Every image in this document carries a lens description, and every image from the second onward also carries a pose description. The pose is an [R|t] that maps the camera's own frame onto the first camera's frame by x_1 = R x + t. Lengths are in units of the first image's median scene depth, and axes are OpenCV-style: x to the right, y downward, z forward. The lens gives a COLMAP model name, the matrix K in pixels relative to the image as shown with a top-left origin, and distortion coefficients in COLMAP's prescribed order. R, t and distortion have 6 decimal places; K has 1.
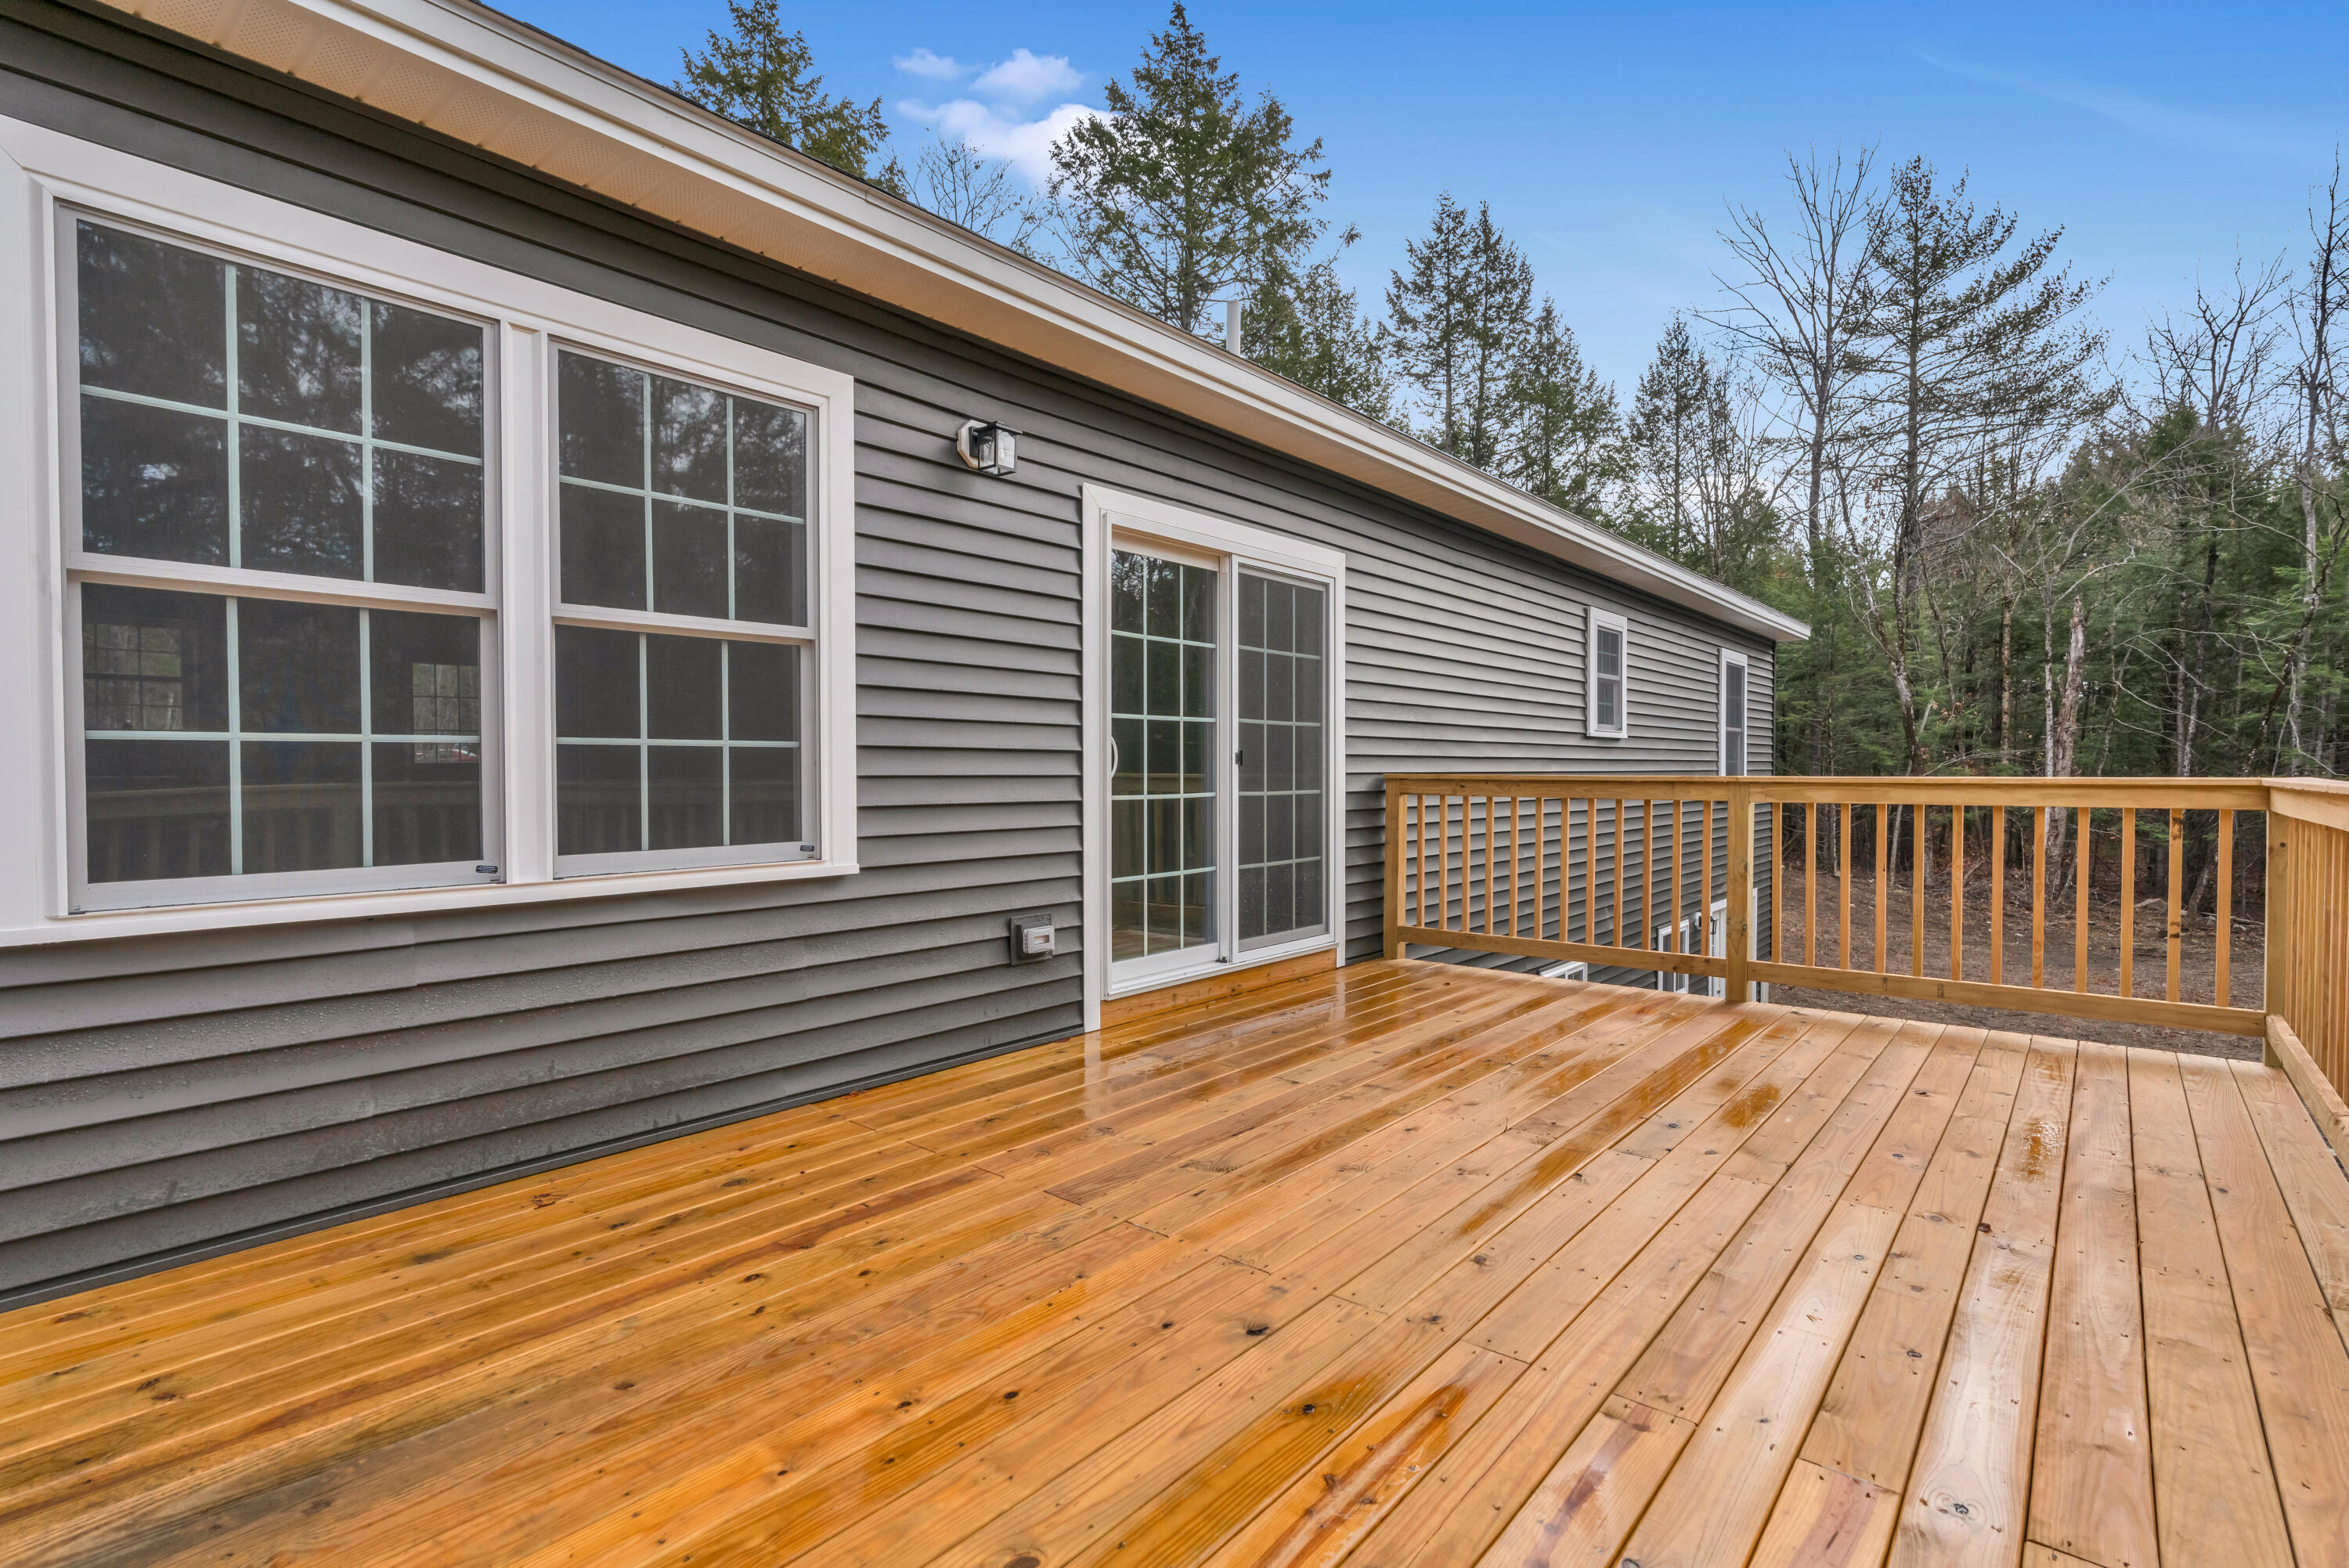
lens RADIAL K [[1061.8, 0, 1174.2], [0, 1061.8, 778.4], [0, 0, 1]] dist [-0.011985, 0.000104]
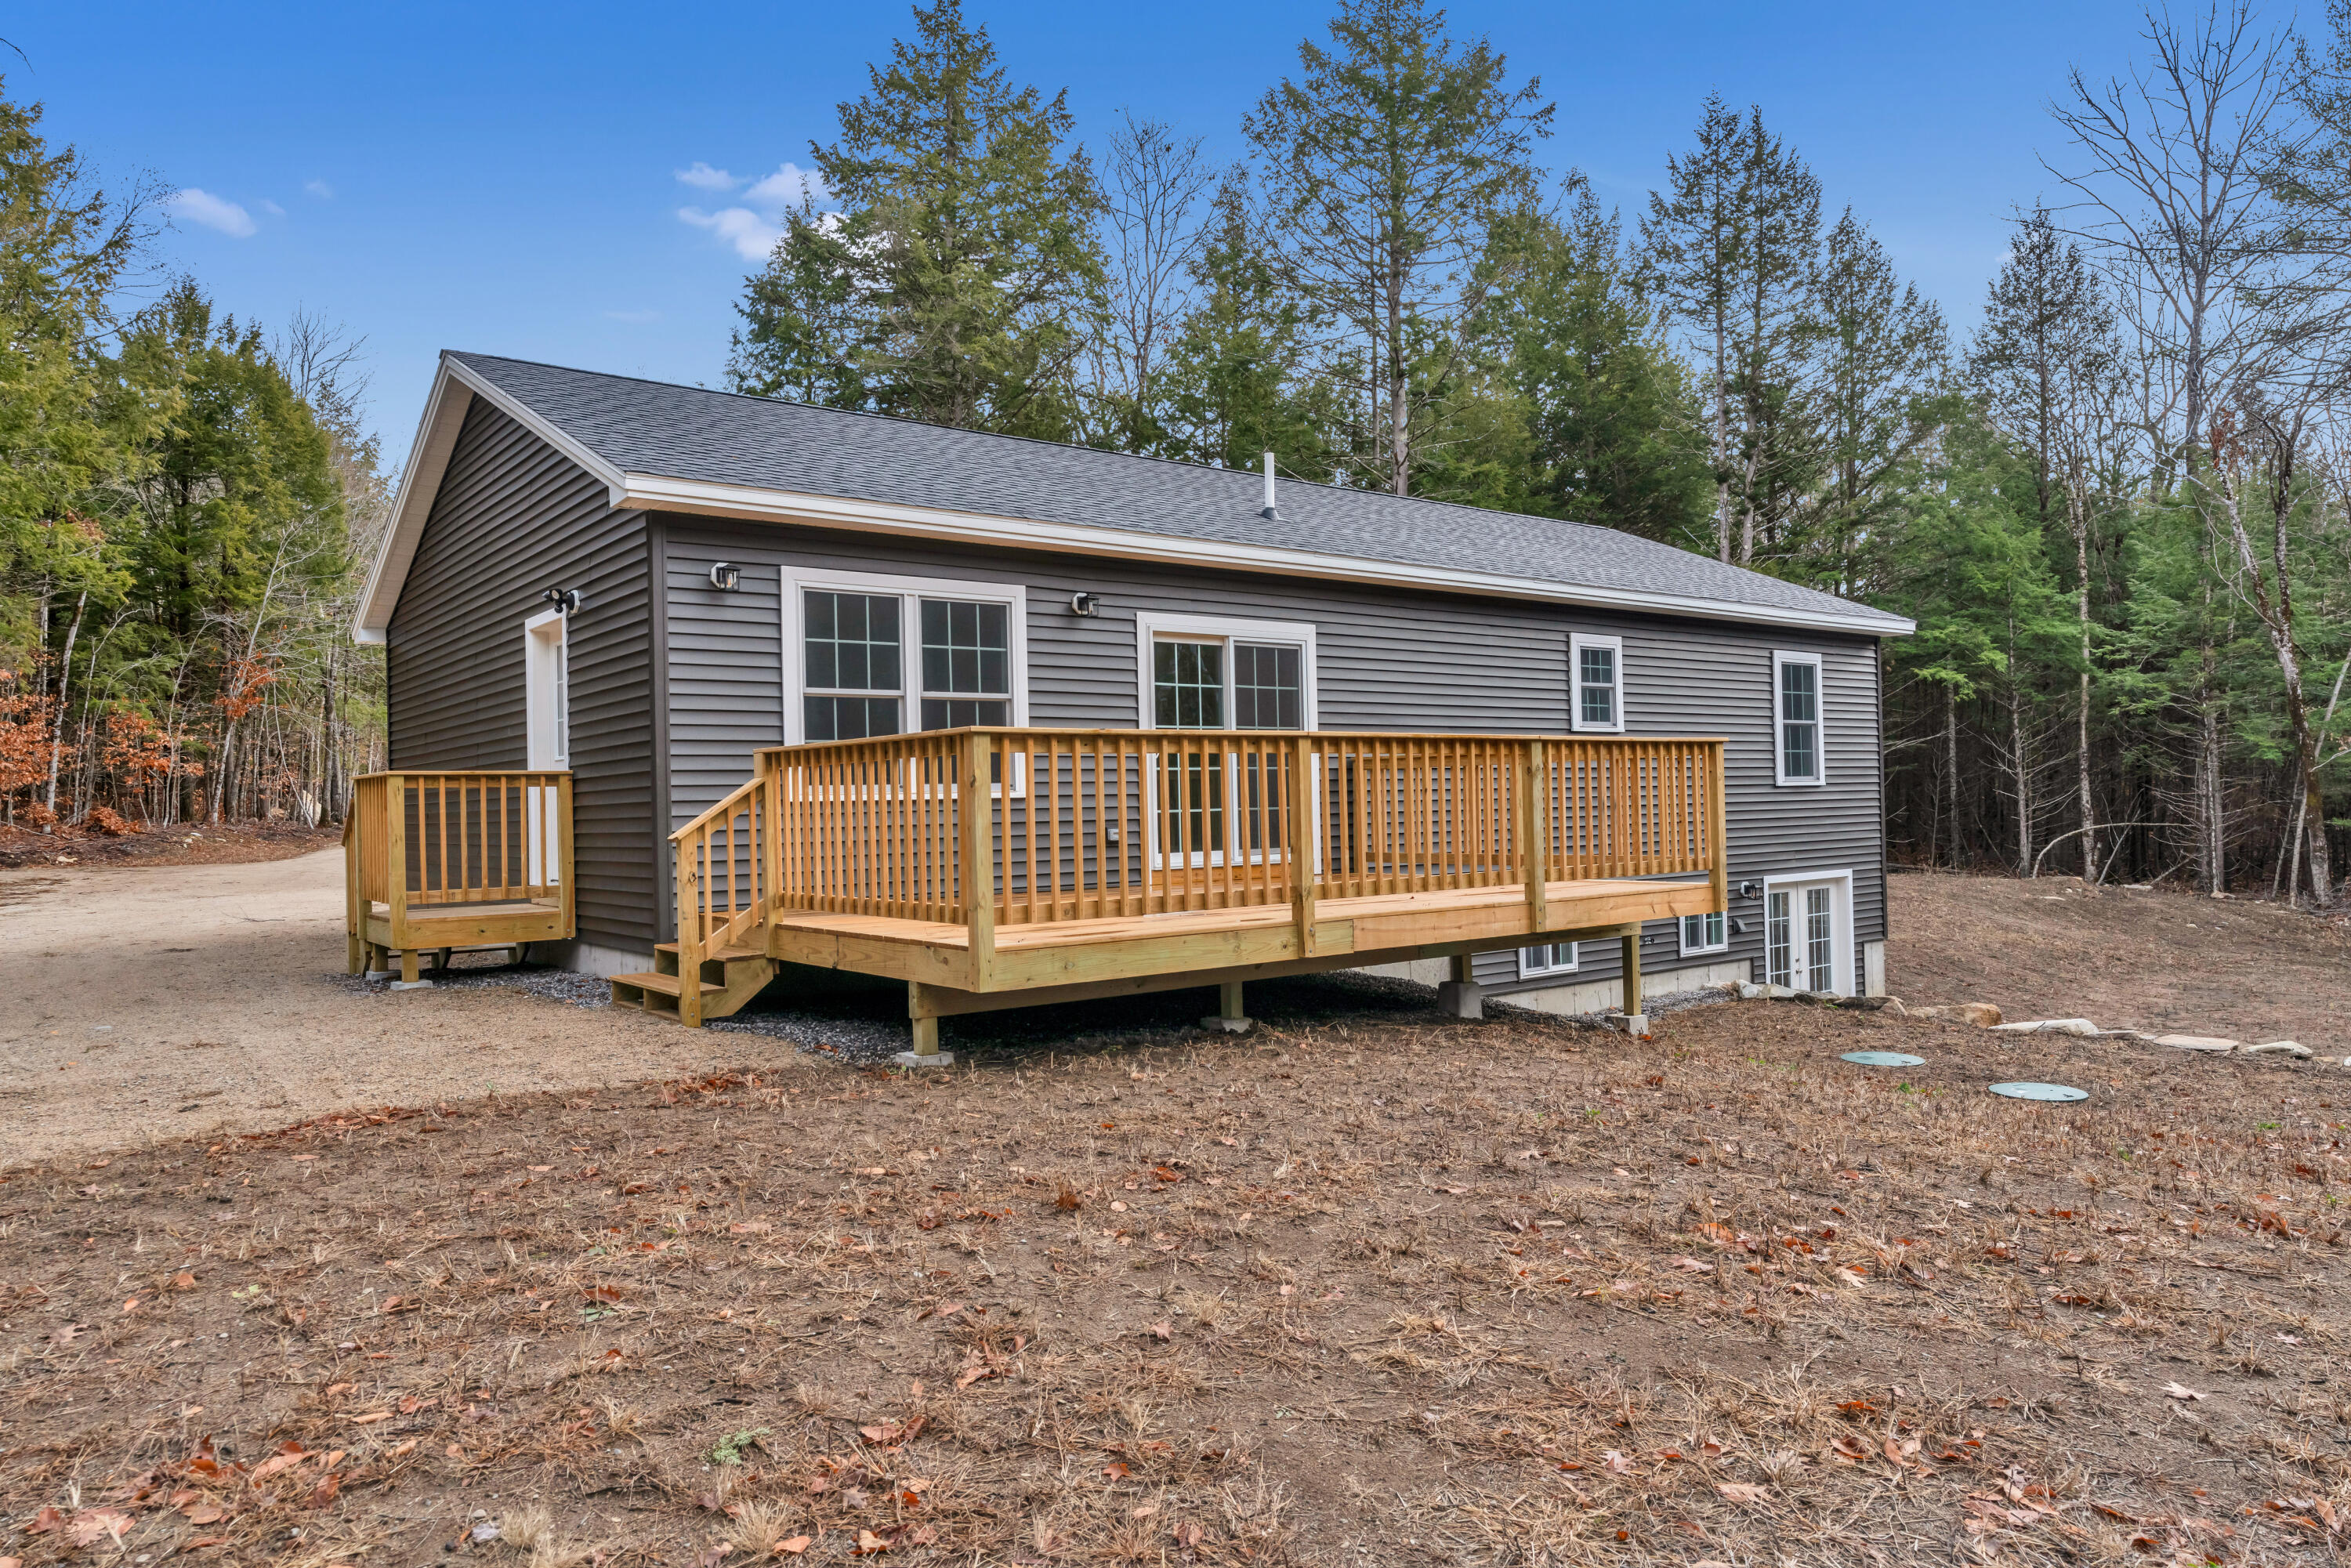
lens RADIAL K [[1513.8, 0, 1157.8], [0, 1513.8, 808.4], [0, 0, 1]] dist [-0.006201, 0.001369]
pose [[0.973270, -0.020581, -0.228740, 0.098470], [0.018368, 0.999762, -0.011799, 0.021210], [0.228928, 0.007283, 0.973416, -0.292445]]
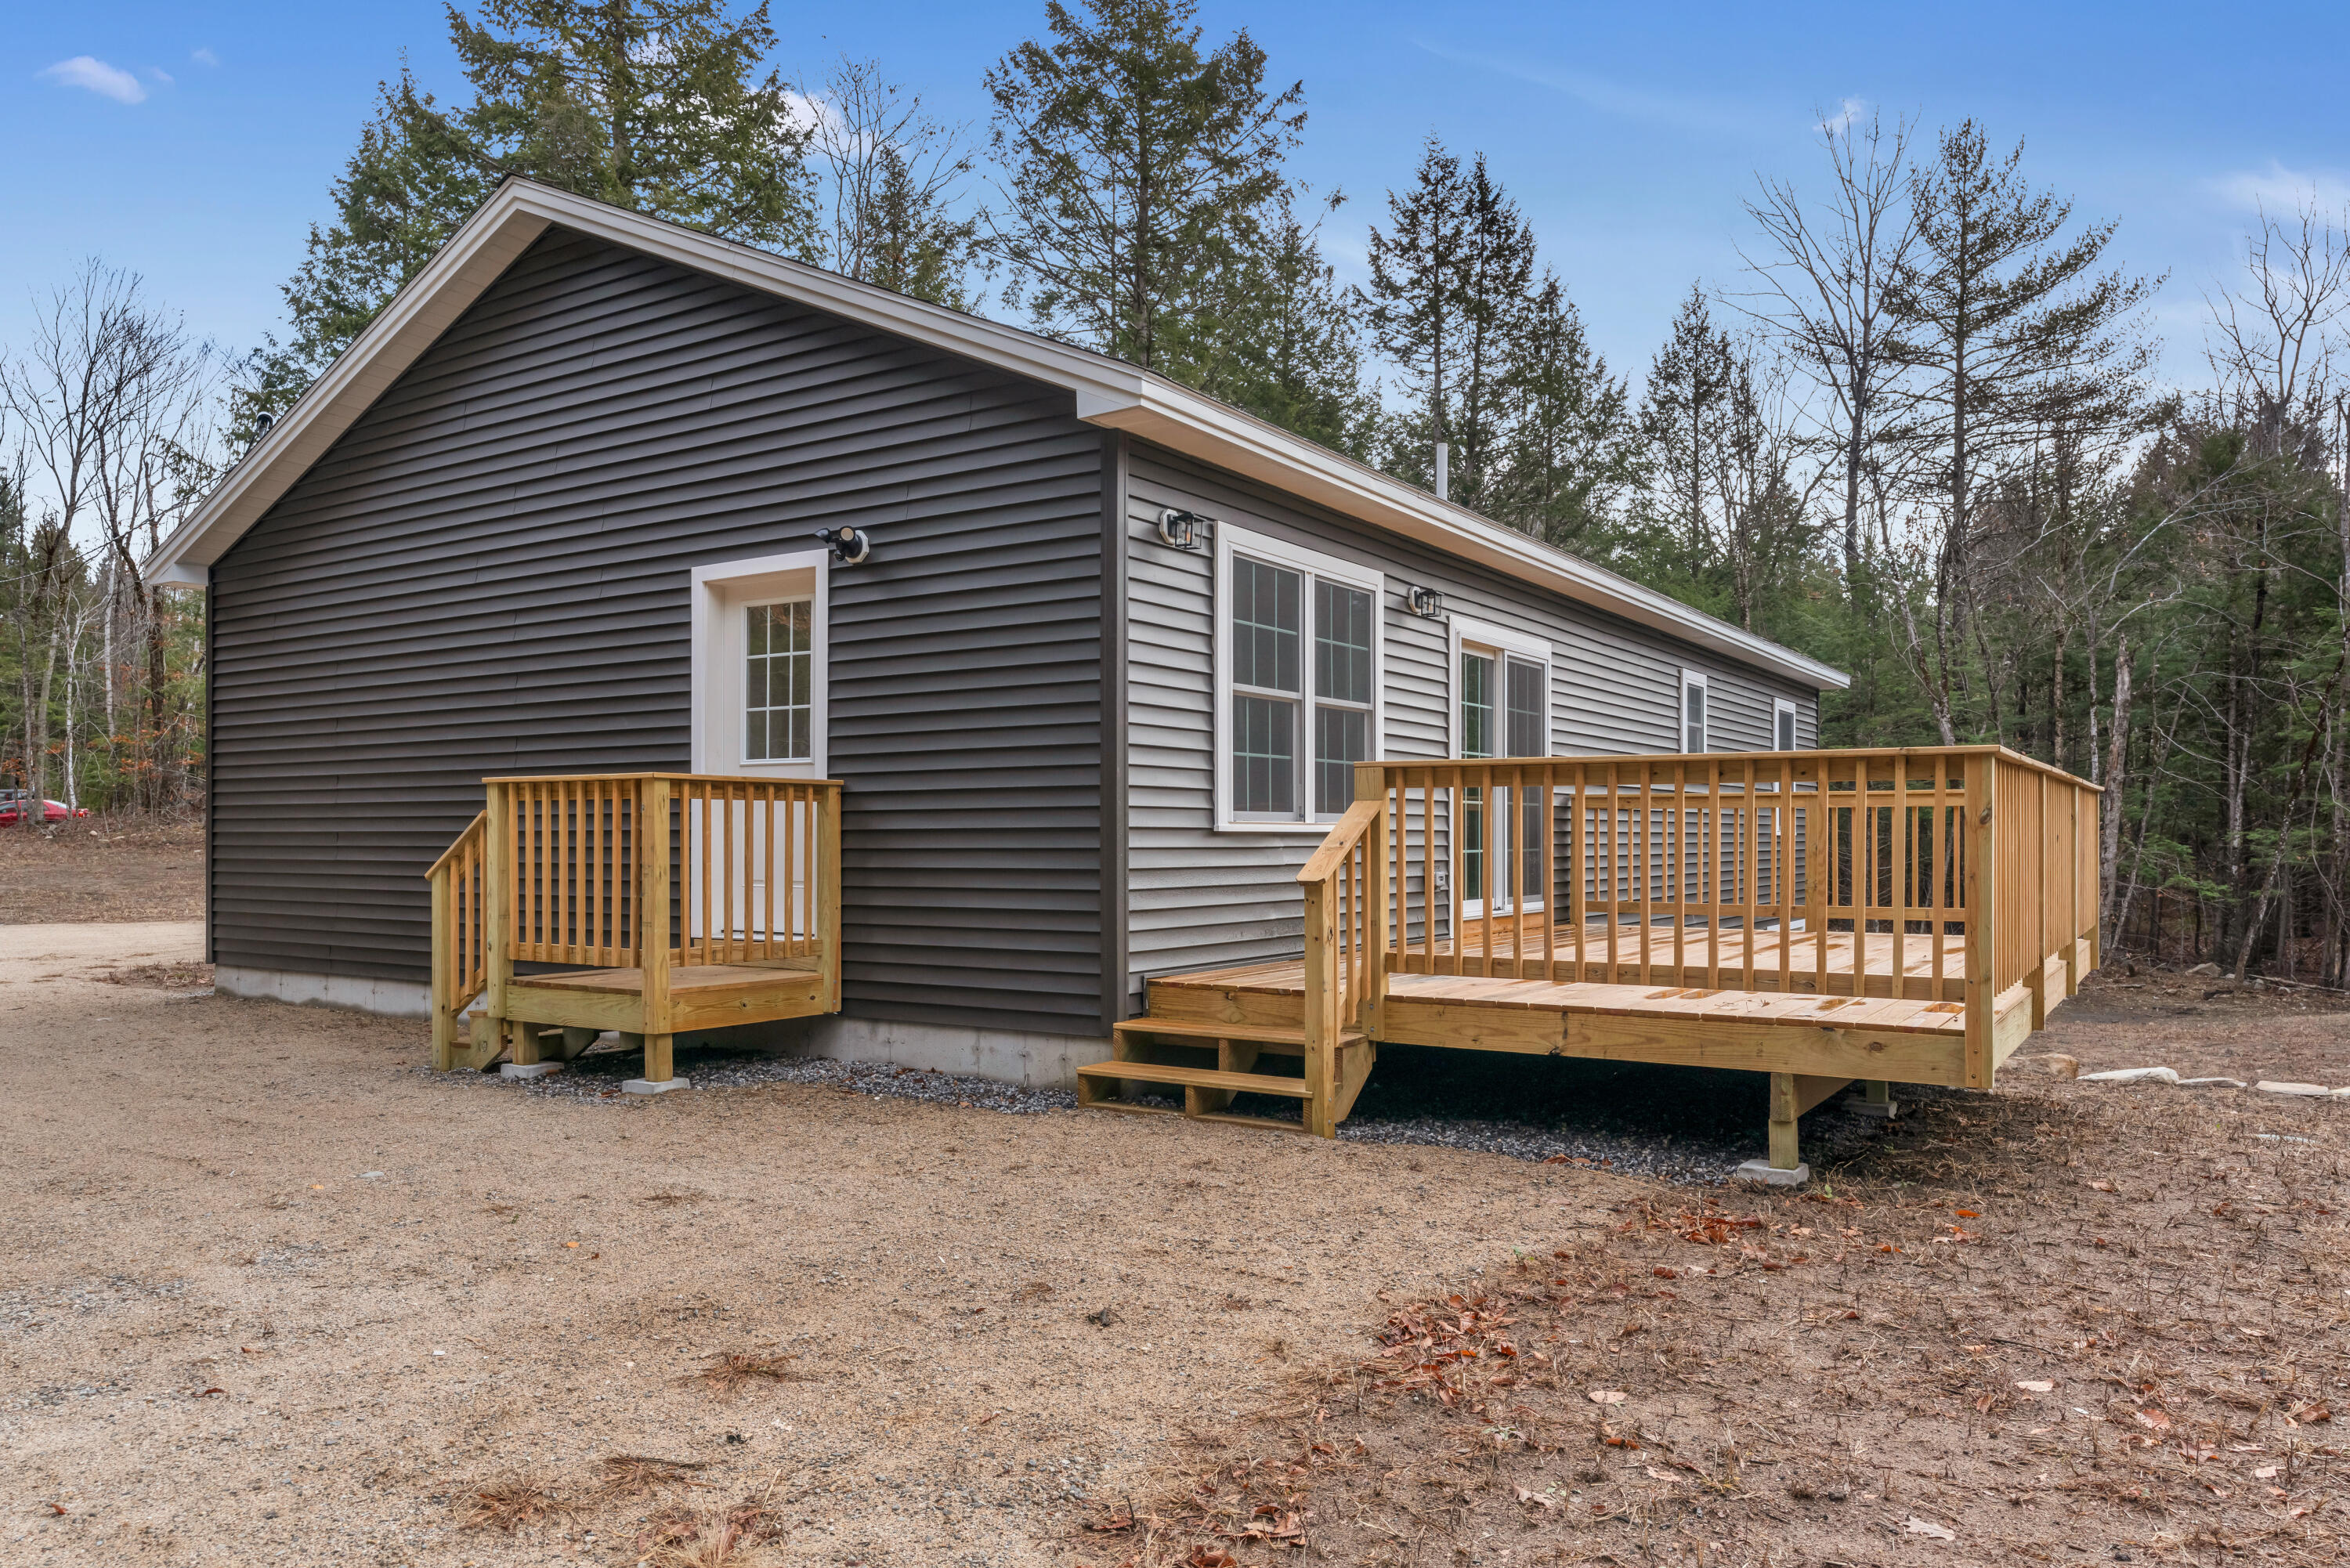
lens RADIAL K [[1598.5, 0, 1111.1], [0, 1598.5, 837.7], [0, 0, 1]] dist [-0.005056, 0.012534]
pose [[0.993899, 0.000835, 0.110289, -0.147619], [0.000498, 0.999927, -0.012060, 0.018119], [-0.110291, 0.012041, 0.993826, -0.241767]]
